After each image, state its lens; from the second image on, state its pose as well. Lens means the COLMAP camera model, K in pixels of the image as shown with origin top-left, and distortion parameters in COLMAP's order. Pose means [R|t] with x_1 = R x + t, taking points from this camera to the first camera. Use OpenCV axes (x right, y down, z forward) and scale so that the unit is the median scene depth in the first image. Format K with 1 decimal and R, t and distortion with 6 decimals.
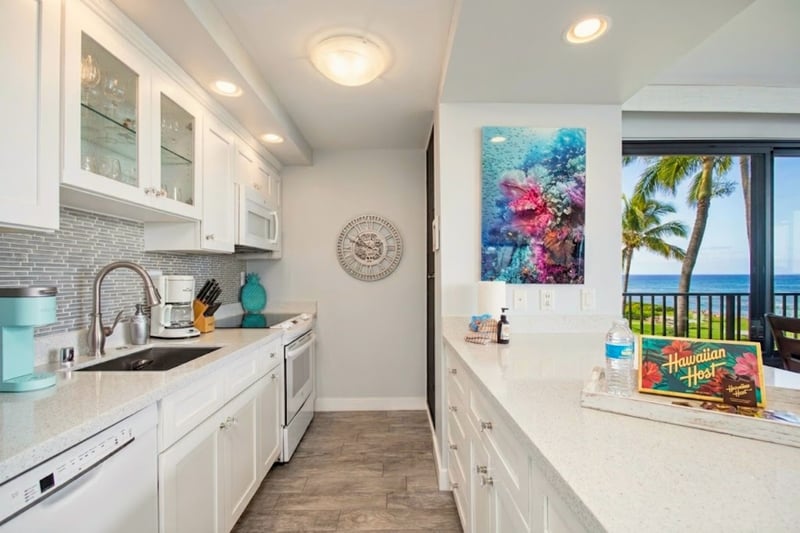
lens RADIAL K [[370.7, 0, 400.0], [0, 370.7, 266.5], [0, 0, 1]] dist [0.001836, 0.000012]
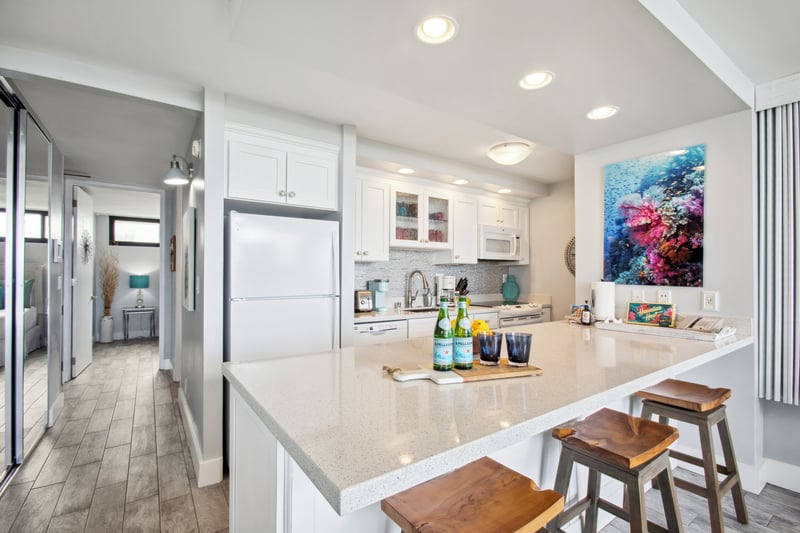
lens RADIAL K [[367.3, 0, 400.0], [0, 367.3, 266.5], [0, 0, 1]] dist [-0.000753, -0.000174]
pose [[0.568850, -0.014106, -0.822321, 0.879763], [0.013231, 0.999880, -0.007999, -0.015558], [0.822335, -0.006330, 0.568968, -0.348815]]
